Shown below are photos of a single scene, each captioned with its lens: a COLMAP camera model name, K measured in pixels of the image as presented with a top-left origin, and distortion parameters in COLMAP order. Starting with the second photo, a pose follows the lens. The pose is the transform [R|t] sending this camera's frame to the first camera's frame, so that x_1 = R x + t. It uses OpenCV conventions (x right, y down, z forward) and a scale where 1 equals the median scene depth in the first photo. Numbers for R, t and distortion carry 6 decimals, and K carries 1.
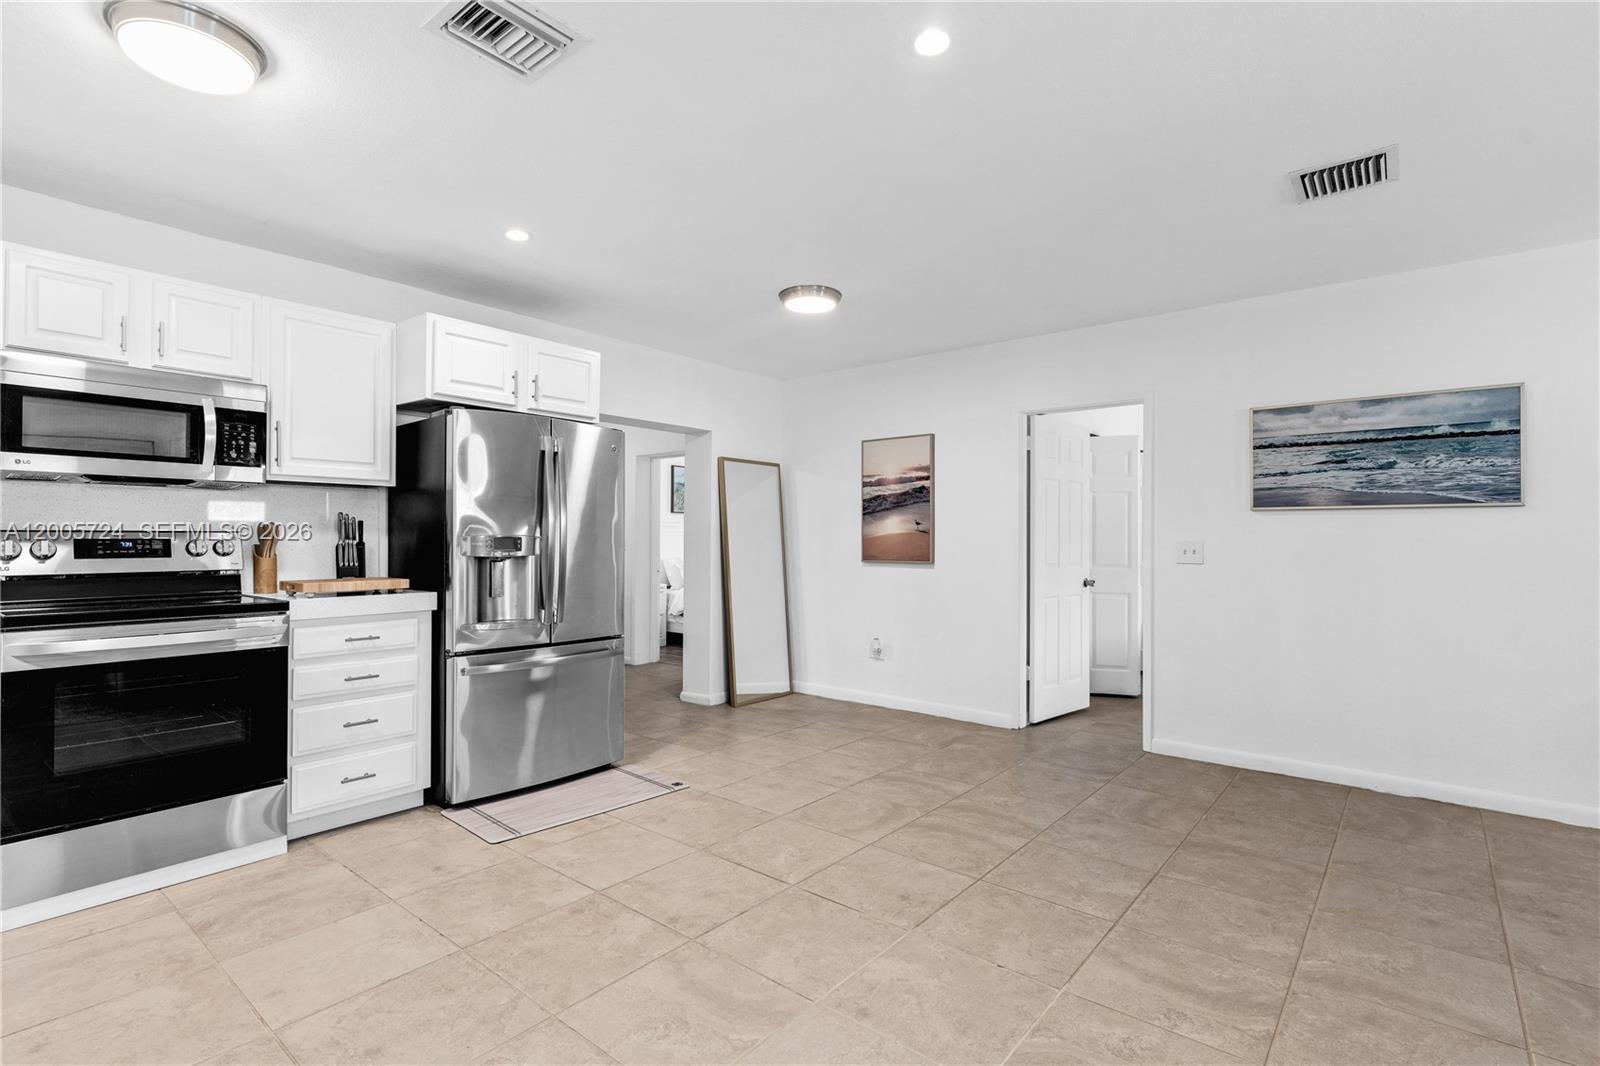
lens RADIAL K [[755.5, 0, 800.0], [0, 755.5, 533.0], [0, 0, 1]] dist [-0.003838, -0.000187]
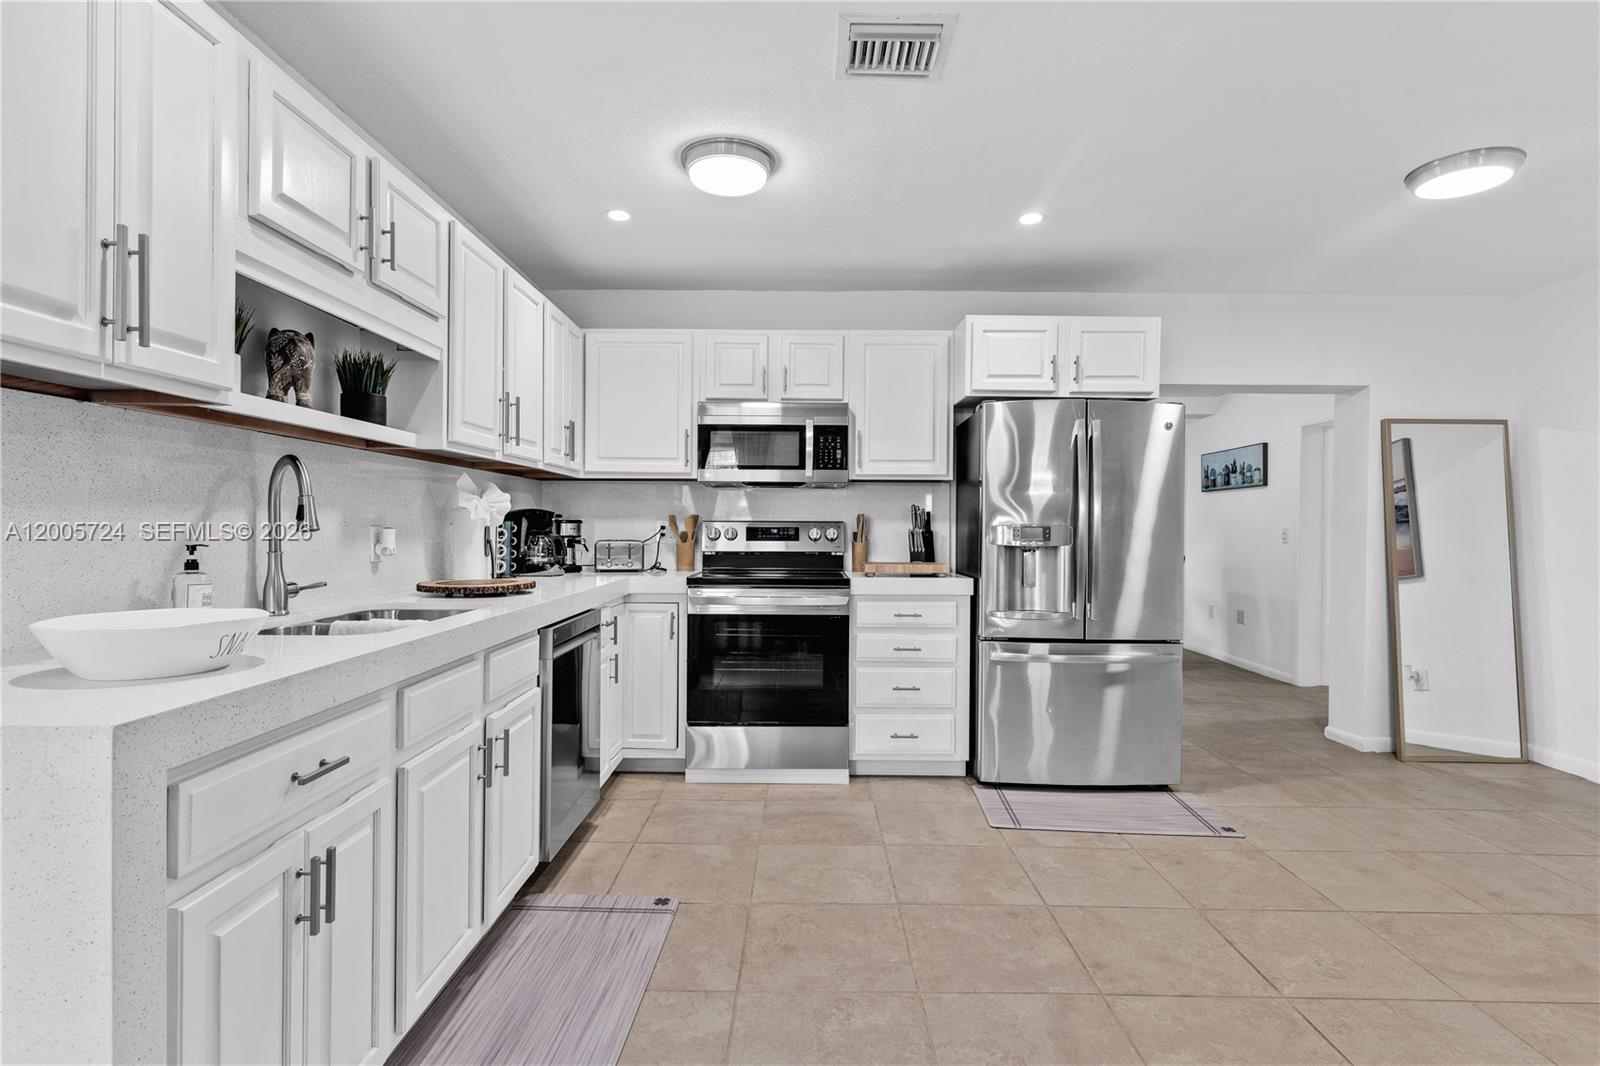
lens RADIAL K [[791.6, 0, 800.0], [0, 791.6, 533.0], [0, 0, 1]] dist [-0.001574, 0.000160]
pose [[0.628233, 0.009444, -0.777968, 0.235218], [0.001078, 0.999915, 0.013009, -0.000205], [0.778025, -0.009011, 0.628169, 0.116823]]
